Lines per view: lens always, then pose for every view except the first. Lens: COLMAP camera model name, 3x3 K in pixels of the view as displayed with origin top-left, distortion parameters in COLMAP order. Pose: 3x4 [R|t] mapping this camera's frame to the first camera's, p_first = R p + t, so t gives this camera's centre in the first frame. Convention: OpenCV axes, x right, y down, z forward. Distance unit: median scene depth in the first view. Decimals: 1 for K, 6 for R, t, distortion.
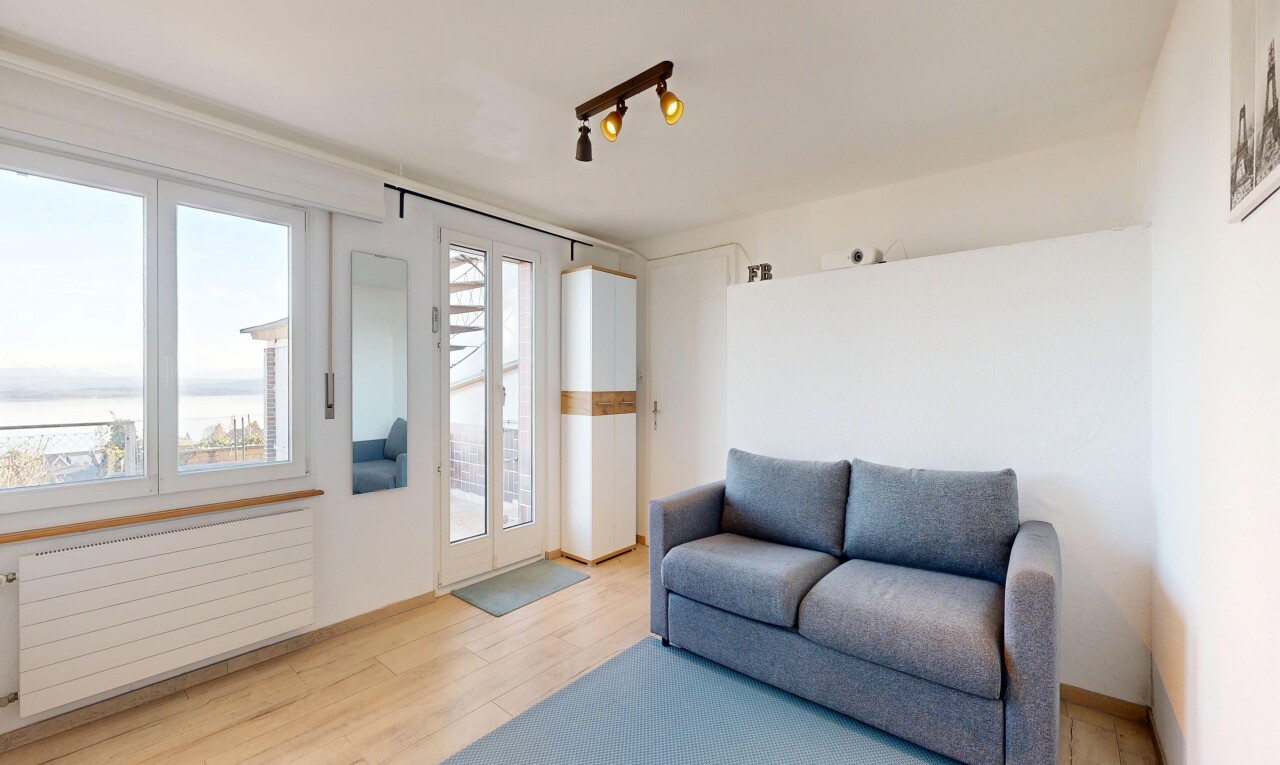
lens RADIAL K [[499.1, 0, 647.2], [0, 499.1, 383.3], [0, 0, 1]] dist [-0.002369, 0.000017]
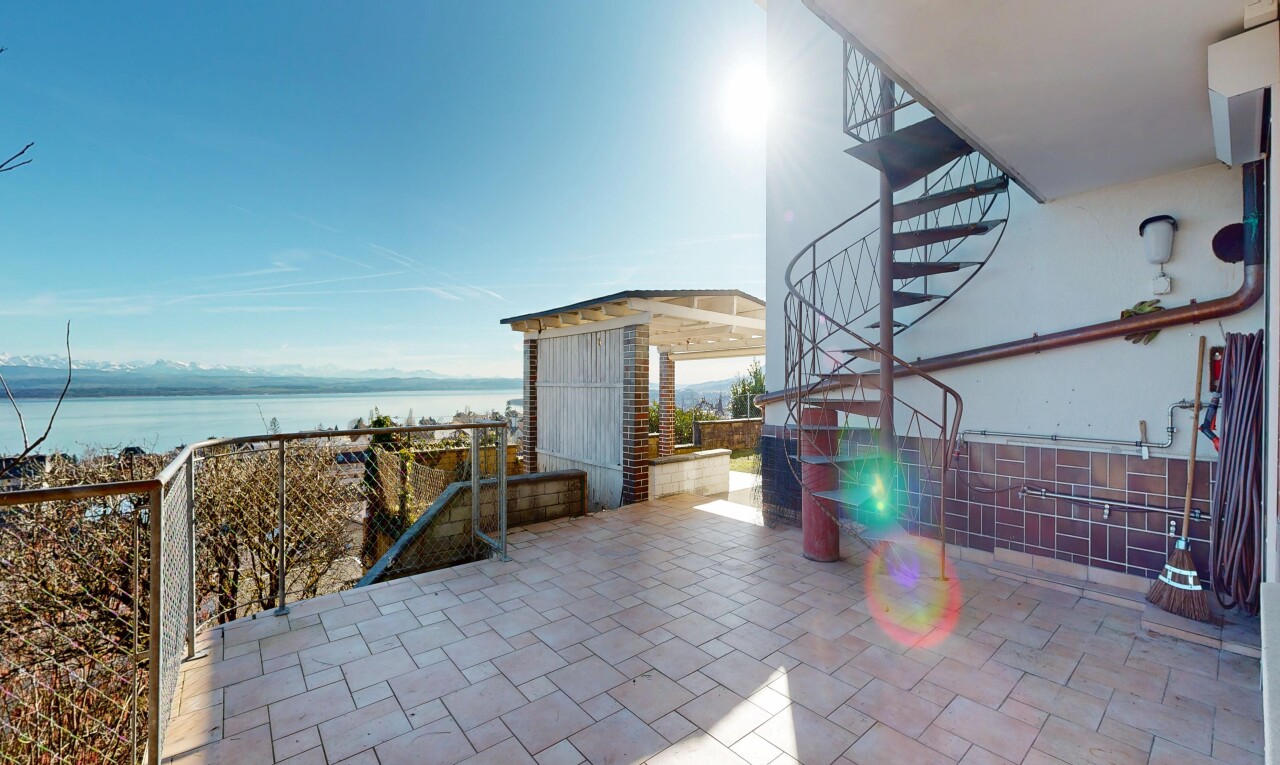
lens RADIAL K [[499.1, 0, 628.0], [0, 499.1, 383.4], [0, 0, 1]] dist [-0.002369, 0.000017]
pose [[0.979418, 0.004585, -0.201793, -0.400055], [-0.004910, 0.999987, -0.001110, 0.008220], [0.201785, 0.002078, 0.979428, 0.150443]]
